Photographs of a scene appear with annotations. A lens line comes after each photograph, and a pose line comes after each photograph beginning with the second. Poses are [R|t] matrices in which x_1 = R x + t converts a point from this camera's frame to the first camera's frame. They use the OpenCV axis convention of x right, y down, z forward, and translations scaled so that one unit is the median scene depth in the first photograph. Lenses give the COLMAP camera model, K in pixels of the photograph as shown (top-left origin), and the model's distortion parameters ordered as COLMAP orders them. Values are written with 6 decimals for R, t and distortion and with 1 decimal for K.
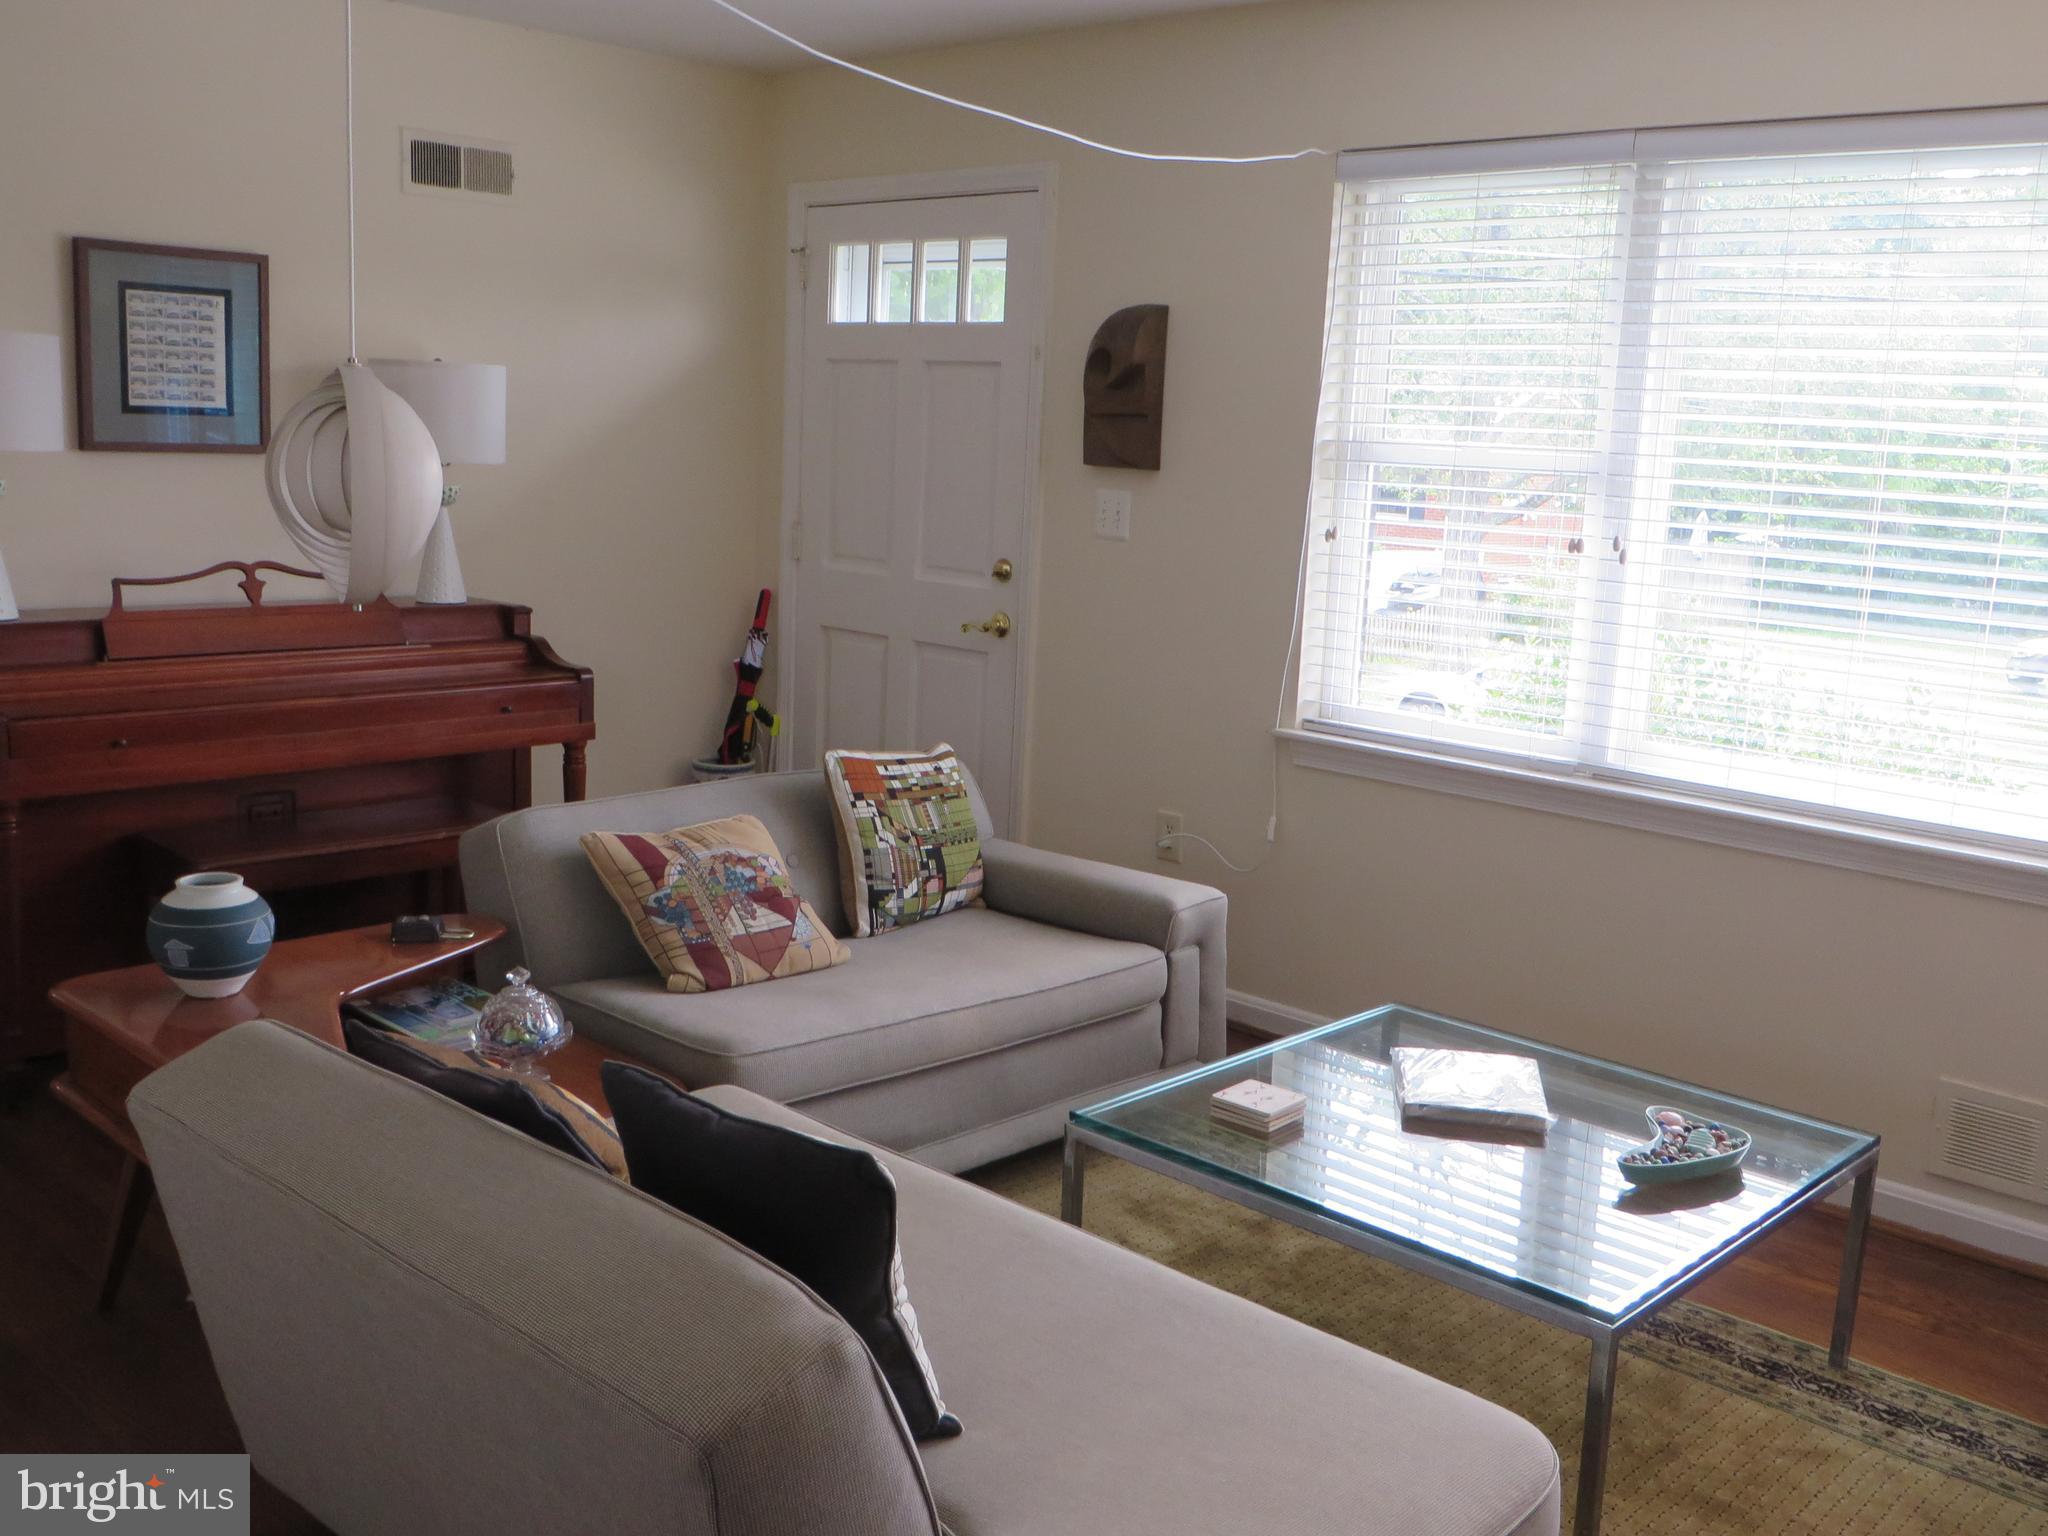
lens RADIAL K [[1842.2, 0, 1019.8], [0, 1842.2, 772.1], [0, 0, 1]] dist [-0.040340, 0.002072]
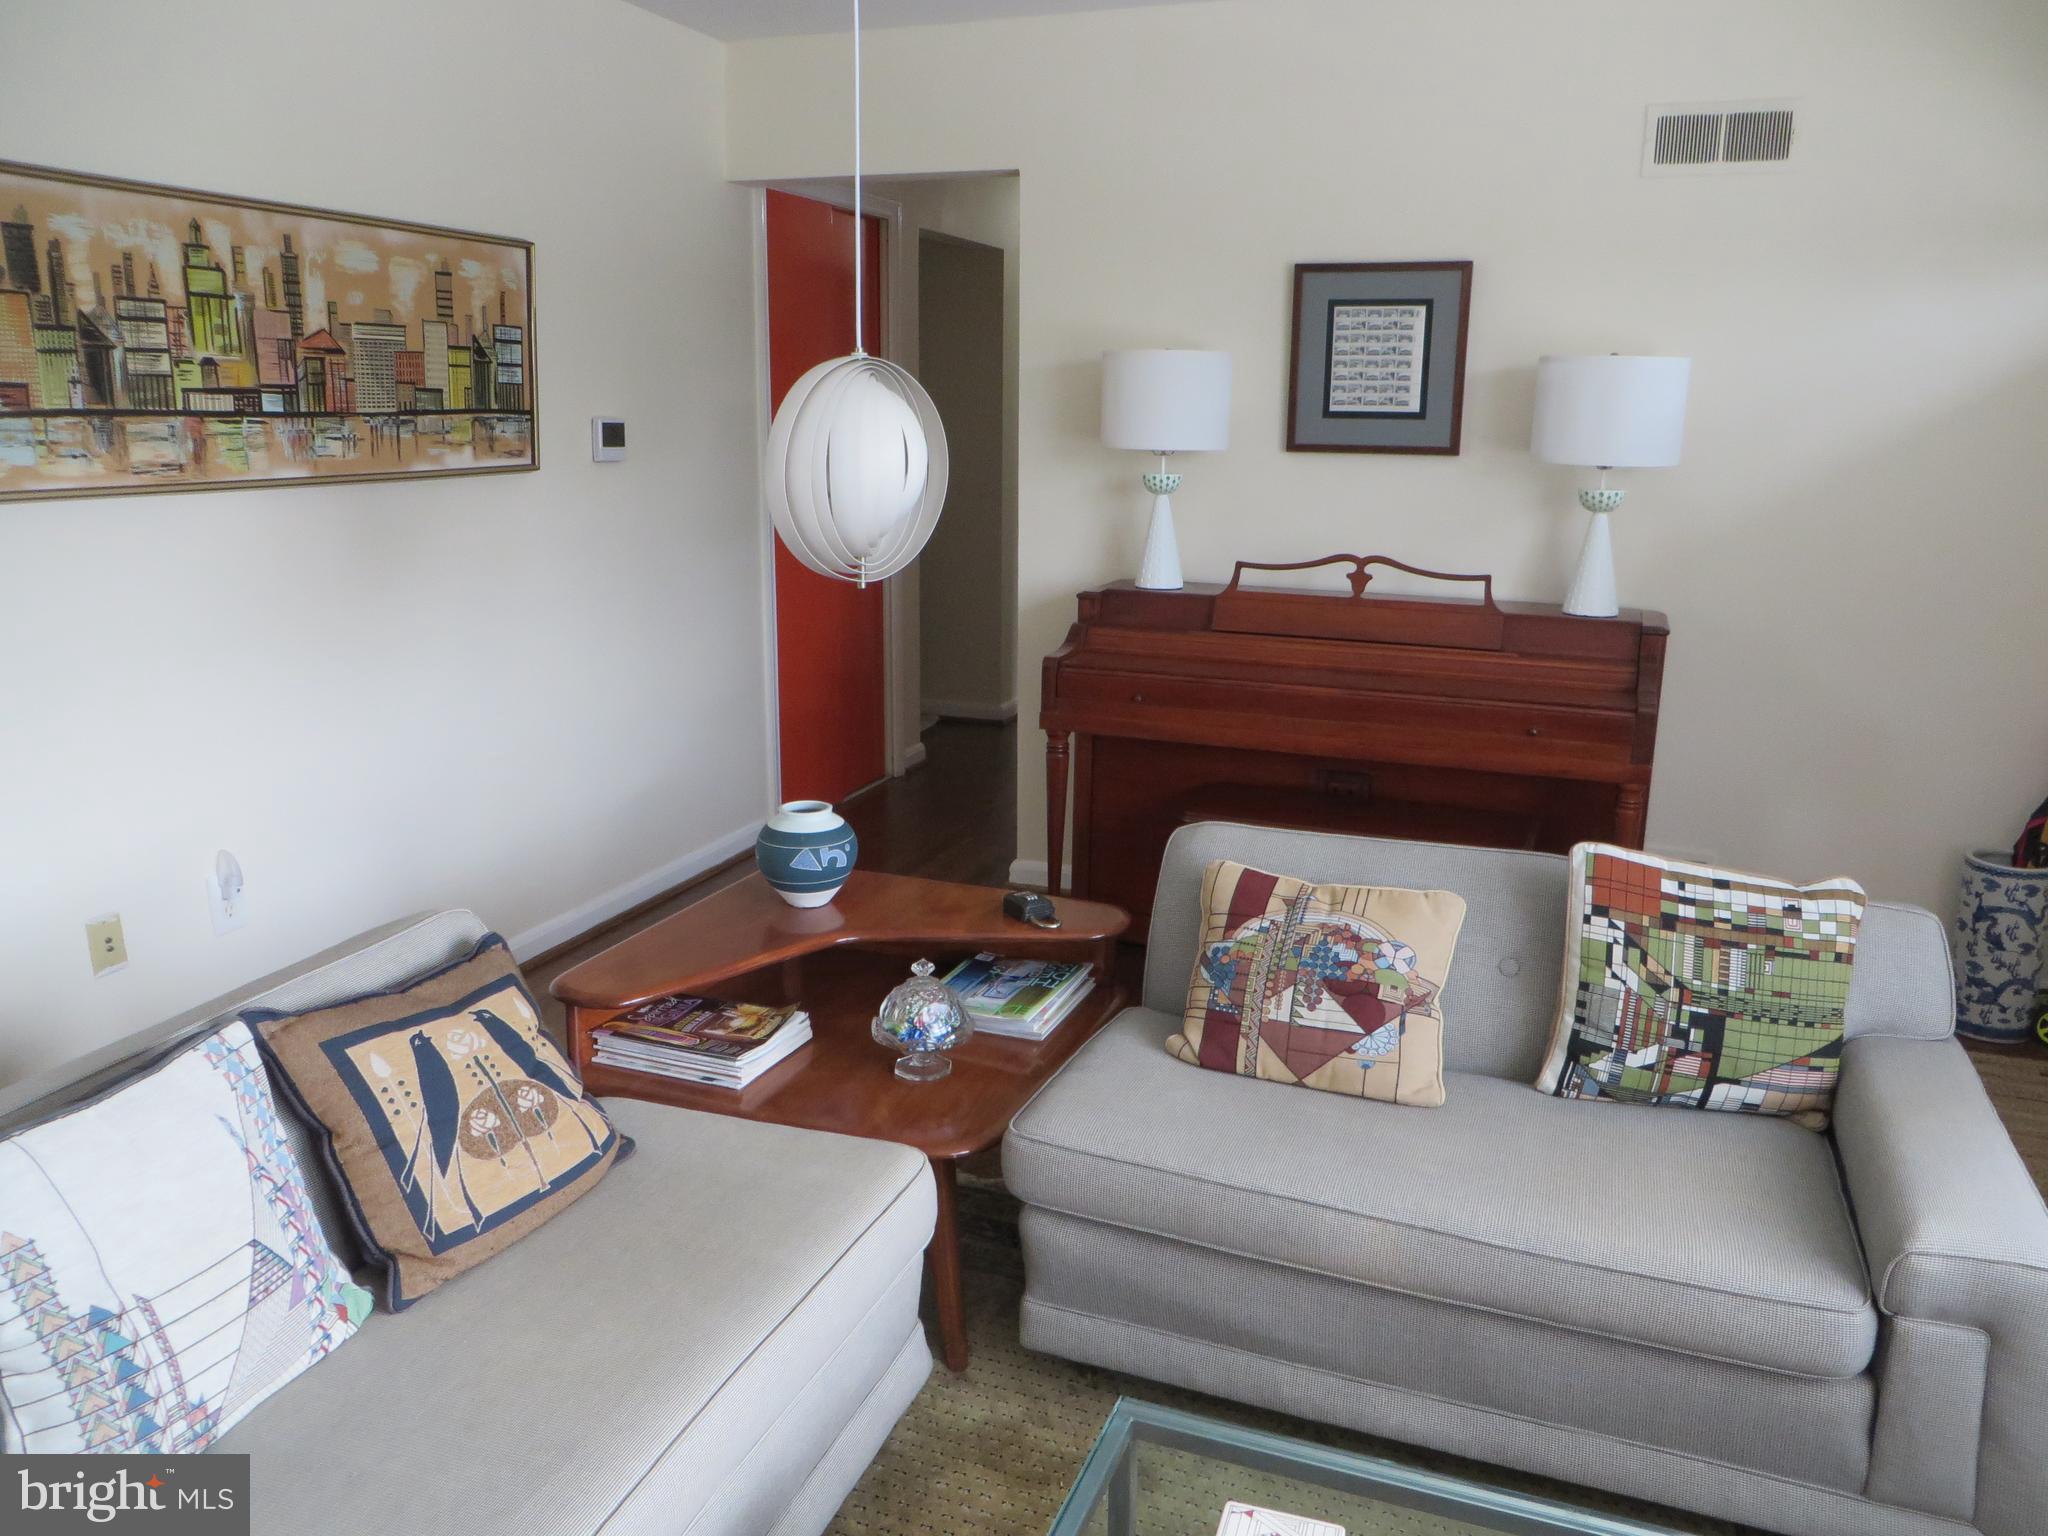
lens RADIAL K [[1501.2, 0, 1022.0], [0, 1501.2, 760.1], [0, 0, 1]] dist [-0.027159, 0.005274]
pose [[0.389723, 0.175556, -0.904044, 0.343831], [-0.162248, 0.979396, 0.120245, -0.078251], [0.906527, 0.099817, 0.410177, 0.521676]]
